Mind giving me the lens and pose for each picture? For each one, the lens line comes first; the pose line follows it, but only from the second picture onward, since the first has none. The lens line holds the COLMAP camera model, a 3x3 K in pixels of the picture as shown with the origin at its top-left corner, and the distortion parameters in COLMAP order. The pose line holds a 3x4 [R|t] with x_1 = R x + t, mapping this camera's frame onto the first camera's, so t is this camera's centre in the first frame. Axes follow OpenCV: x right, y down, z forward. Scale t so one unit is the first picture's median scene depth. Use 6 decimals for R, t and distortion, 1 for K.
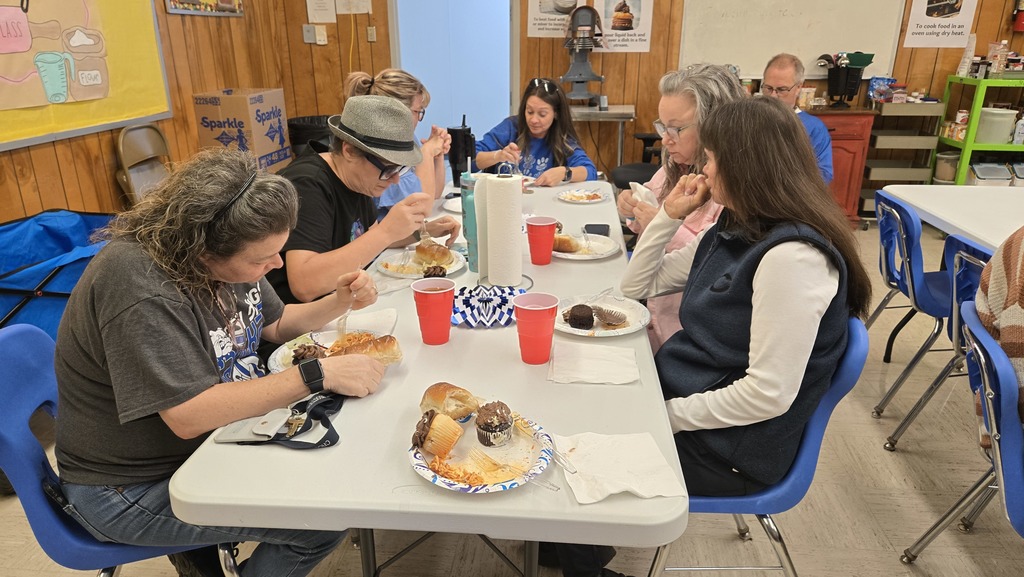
lens RADIAL K [[691.1, 0, 512.0], [0, 691.1, 288.5], [0, 0, 1]] dist [0.066153, -0.057577]
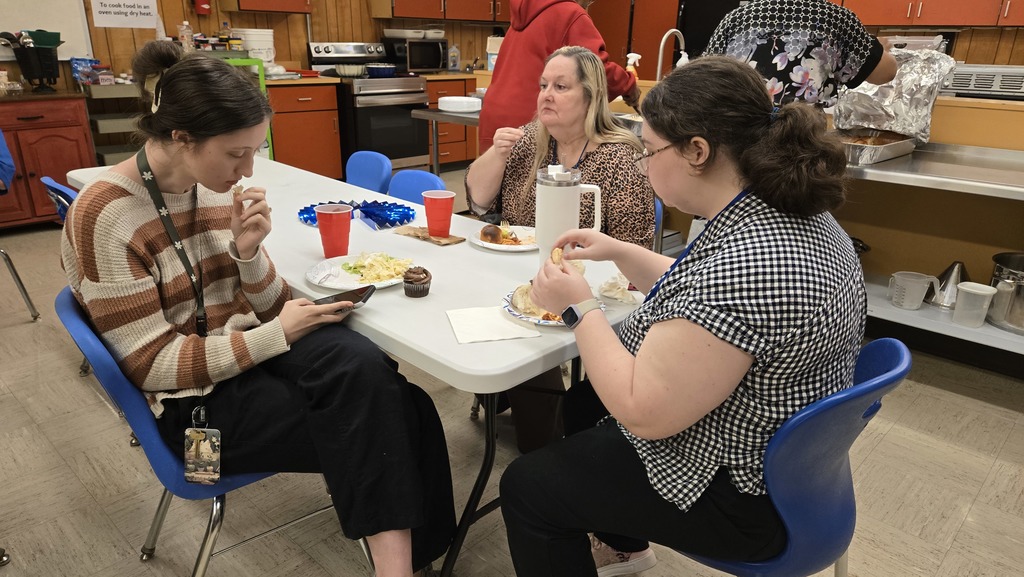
lens RADIAL K [[691.1, 0, 512.0], [0, 691.1, 288.5], [0, 0, 1]] dist [0.066153, -0.057577]
pose [[0.609059, -0.259829, 0.749357, 0.104235], [0.248044, 0.959823, 0.131201, 0.015347], [-0.753340, 0.105964, 0.649038, -0.010881]]
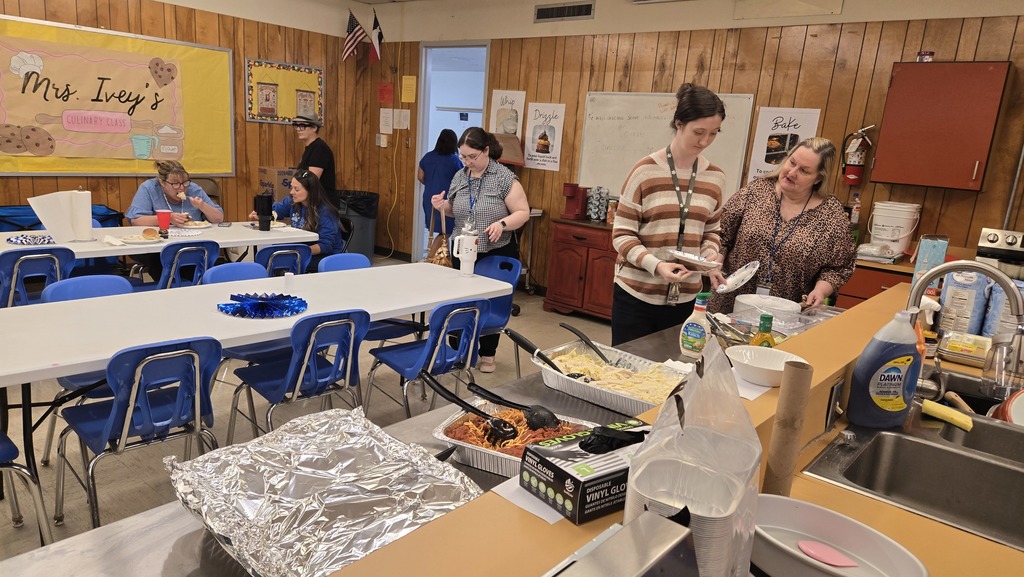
lens RADIAL K [[691.1, 0, 512.0], [0, 691.1, 288.5], [0, 0, 1]] dist [0.066153, -0.057577]
pose [[0.826714, 0.180889, -0.532750, 0.696572], [-0.260004, 0.962561, -0.076643, -0.013464], [0.498941, 0.201879, 0.842795, -0.047889]]
